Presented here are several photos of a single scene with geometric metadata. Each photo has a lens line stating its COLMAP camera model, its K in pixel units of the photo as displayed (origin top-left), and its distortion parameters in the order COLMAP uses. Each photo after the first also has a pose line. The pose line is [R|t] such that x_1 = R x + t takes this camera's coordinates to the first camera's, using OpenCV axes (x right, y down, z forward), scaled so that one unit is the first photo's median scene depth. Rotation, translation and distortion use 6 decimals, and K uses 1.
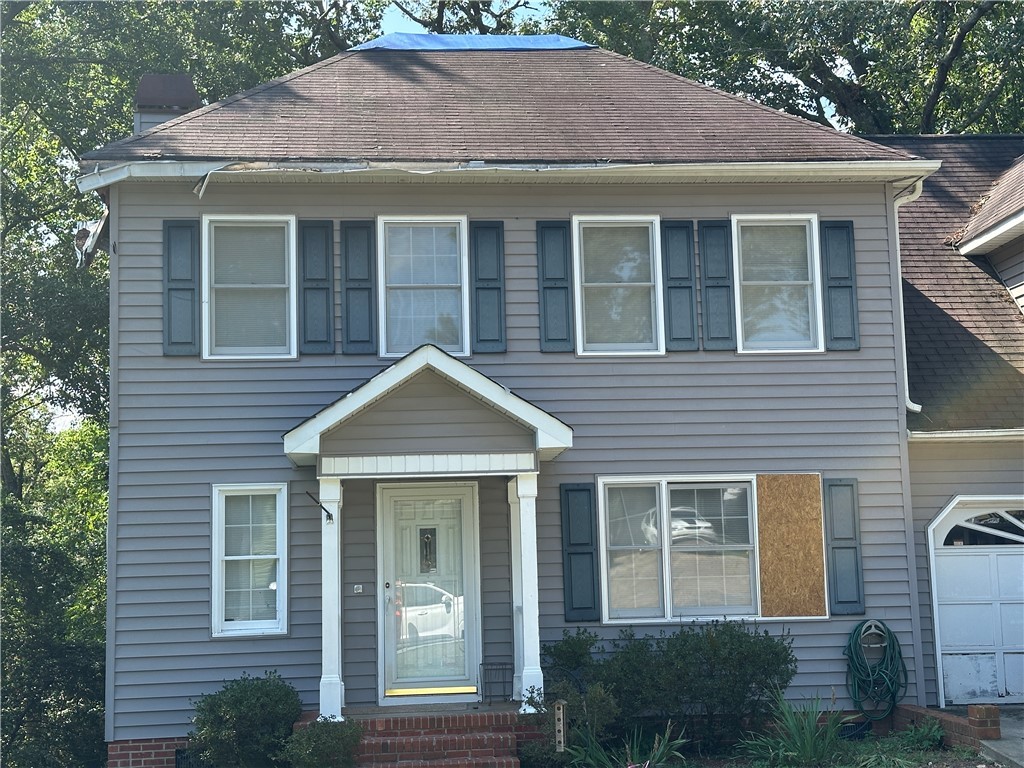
lens RADIAL K [[1454.9, 0, 523.0], [0, 1454.9, 398.1], [0, 0, 1]] dist [0.131337, 0.000000]
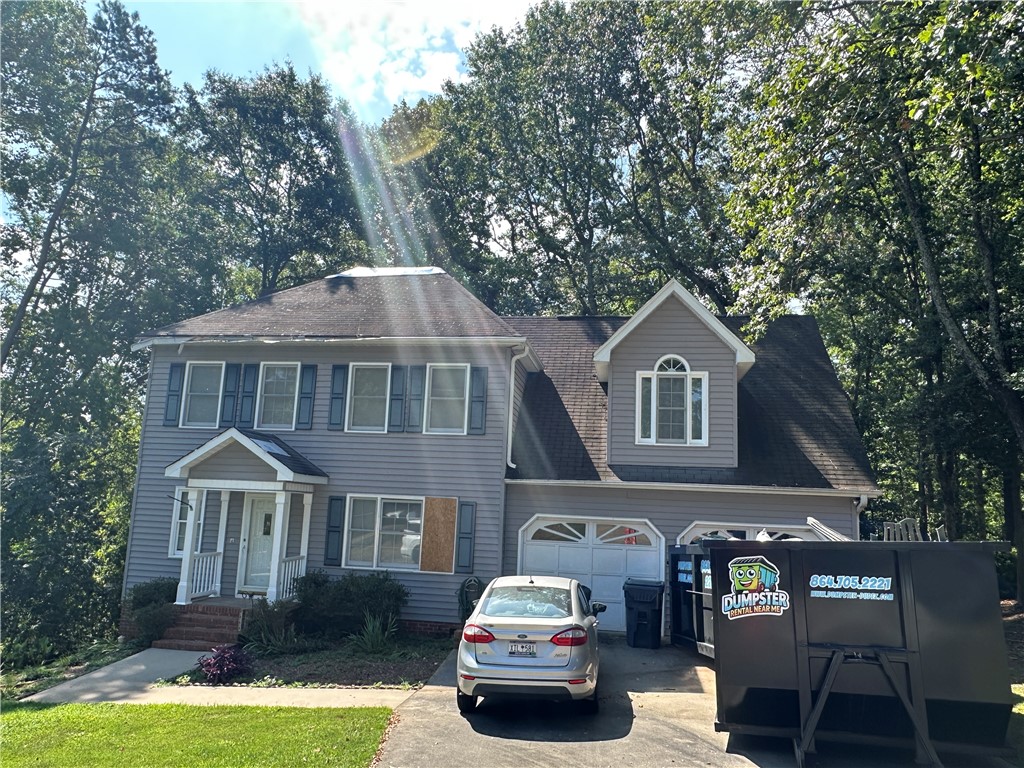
lens RADIAL K [[725.0, 0, 511.7], [0, 725.0, 388.4], [0, 0, 1]] dist [-0.003625, -0.000188]
pose [[0.962818, 0.024069, -0.269075, 0.547976], [-0.035243, 0.998702, -0.036776, -0.062941], [0.267841, 0.044891, 0.962417, 0.097621]]
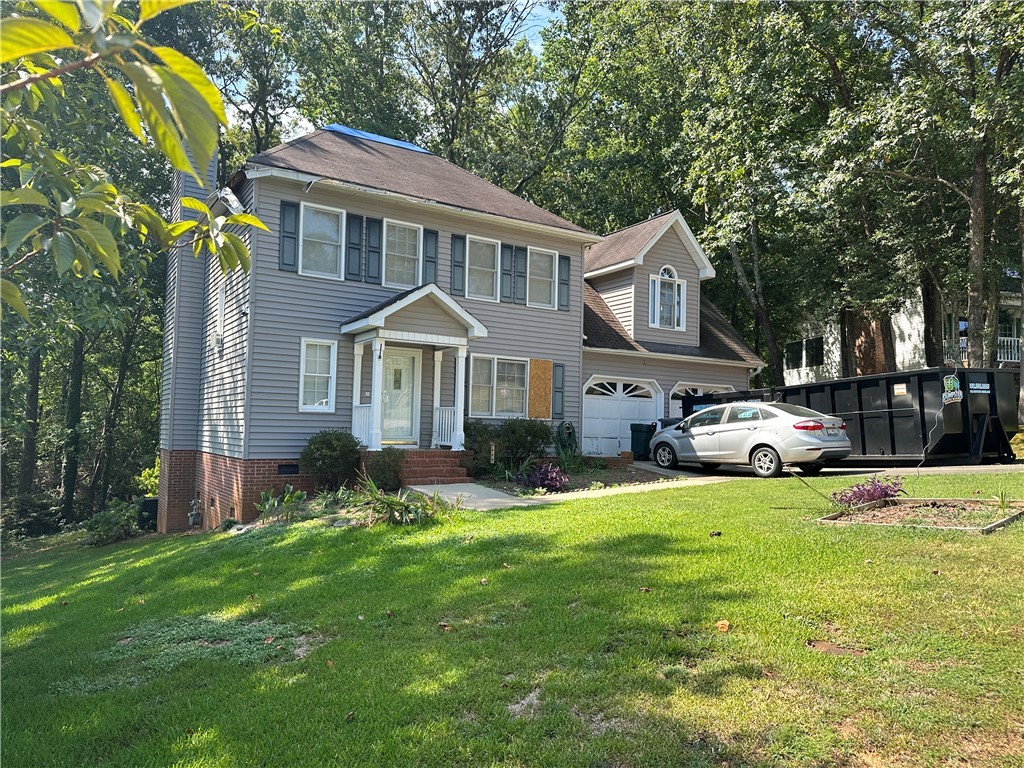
lens RADIAL K [[720.3, 0, 517.0], [0, 720.3, 394.8], [0, 0, 1]] dist [0.070050, -0.029681]
pose [[0.890086, 0.069292, 0.450495, -0.392360], [-0.100213, 0.993943, 0.045118, 0.062775], [-0.444640, -0.085304, 0.891638, -0.031376]]
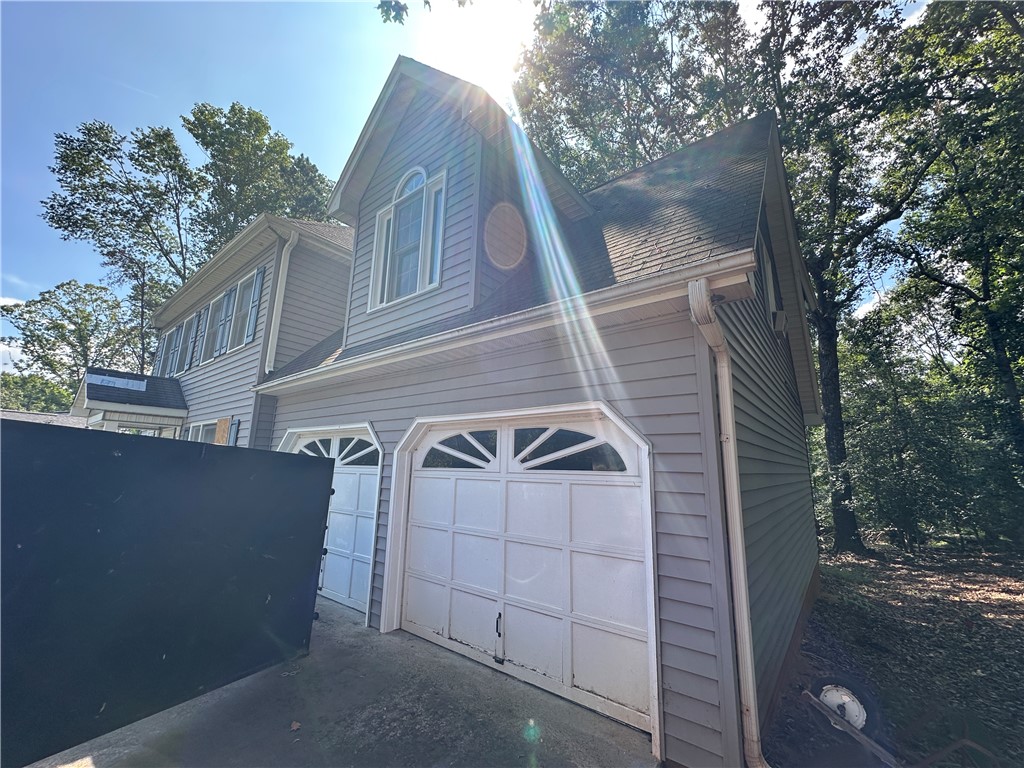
lens RADIAL K [[409.9, 0, 511.8], [0, 409.9, 384.6], [0, 0, 1]] dist [-0.003013, 0.000110]
pose [[0.706562, -0.098703, -0.700733, 0.792192], [0.044080, 0.994441, -0.095627, 0.076002], [0.706276, 0.036678, 0.706985, 0.929907]]
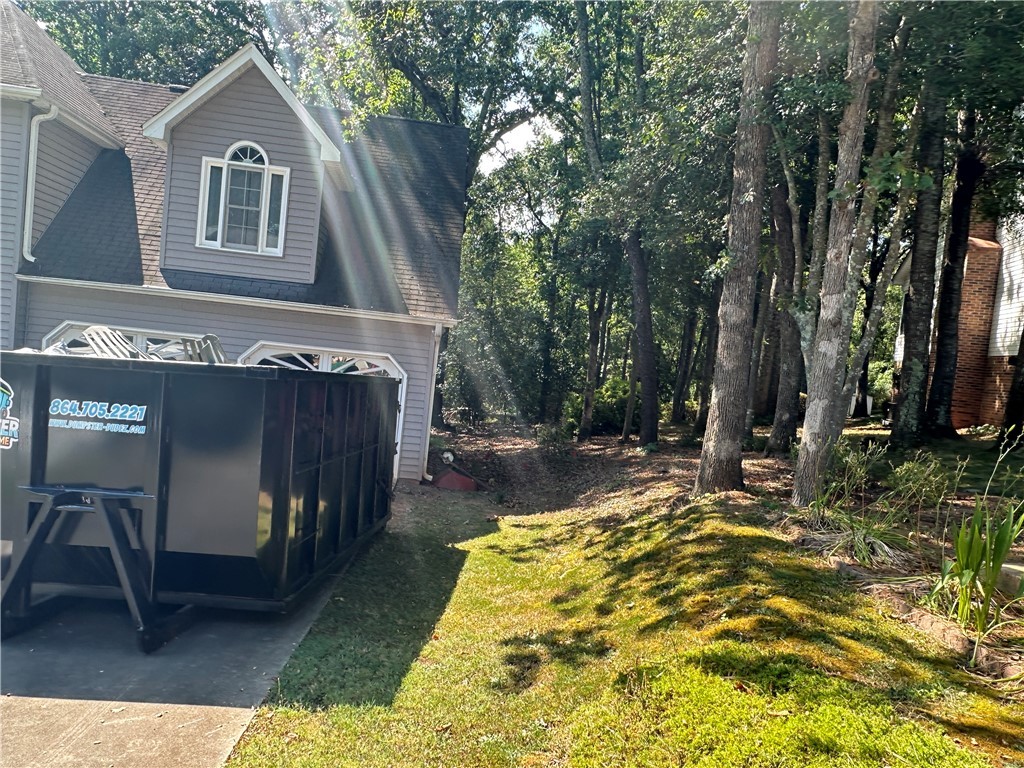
lens RADIAL K [[720.3, 0, 492.6], [0, 720.3, 382.1], [0, 0, 1]] dist [0.070050, -0.029681]
pose [[0.991388, 0.130029, -0.015596, 0.816706], [-0.125619, 0.977846, 0.167443, -0.060184], [0.037023, -0.164042, 0.985758, 0.260400]]
